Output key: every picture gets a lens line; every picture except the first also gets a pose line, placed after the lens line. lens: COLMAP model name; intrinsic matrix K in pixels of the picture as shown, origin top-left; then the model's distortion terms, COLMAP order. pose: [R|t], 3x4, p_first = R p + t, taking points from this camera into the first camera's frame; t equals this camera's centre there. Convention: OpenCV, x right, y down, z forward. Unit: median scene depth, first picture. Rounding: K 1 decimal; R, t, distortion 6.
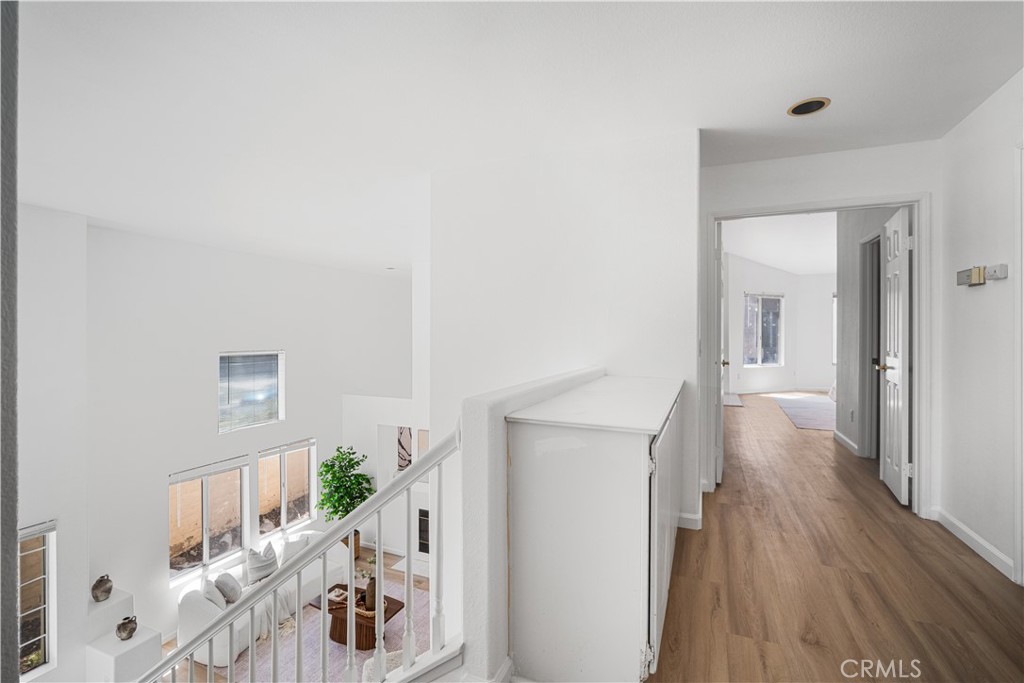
lens RADIAL K [[450.3, 0, 514.2], [0, 450.3, 337.6], [0, 0, 1]] dist [-0.008544, 0.001268]
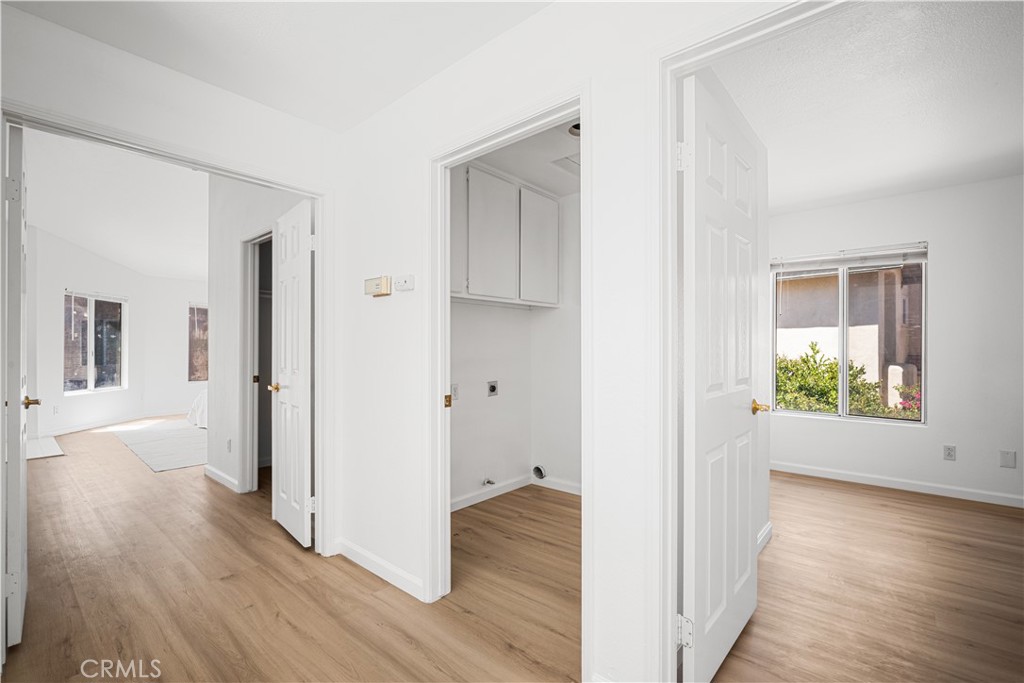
lens RADIAL K [[448.1, 0, 507.7], [0, 448.1, 347.8], [0, 0, 1]] dist [-0.009082, 0.001008]
pose [[0.304281, 0.004822, 0.952570, 0.144829], [0.005142, 0.999964, -0.006704, 0.000362], [-0.952568, 0.006938, 0.304246, 0.310727]]
